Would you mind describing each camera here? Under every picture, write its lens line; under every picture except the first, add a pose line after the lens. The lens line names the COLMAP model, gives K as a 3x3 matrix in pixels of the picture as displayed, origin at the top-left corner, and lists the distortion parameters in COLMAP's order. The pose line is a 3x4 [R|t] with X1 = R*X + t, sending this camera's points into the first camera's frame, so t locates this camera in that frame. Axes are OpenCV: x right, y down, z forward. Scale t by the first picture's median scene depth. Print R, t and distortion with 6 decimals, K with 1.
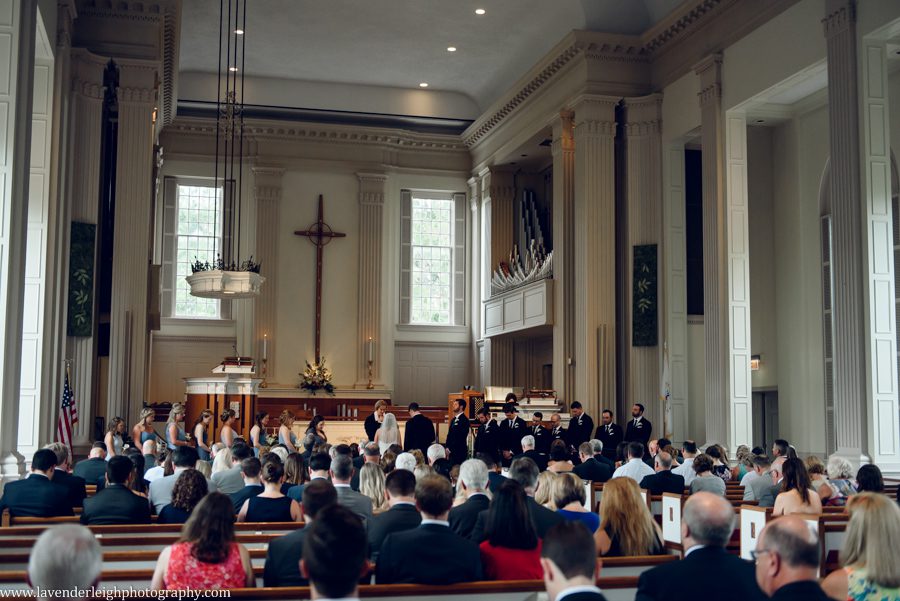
lens RADIAL K [[1163.7, 0, 450.0], [0, 1163.7, 300.5], [0, 0, 1]] dist [-0.031637, -0.032868]
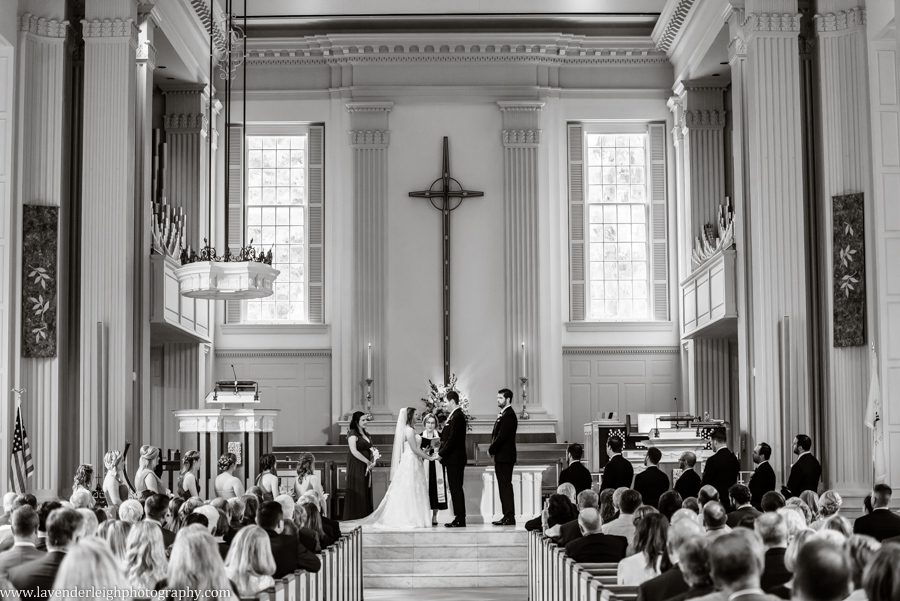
lens RADIAL K [[1839.0, 0, 450.0], [0, 1839.0, 300.5], [0, 0, 1]] dist [-0.244481, -0.067018]
pose [[0.969443, -0.035786, -0.242691, 0.189948], [0.038930, 0.999209, 0.008169, -0.004345], [0.242207, -0.017368, 0.970069, -0.061305]]
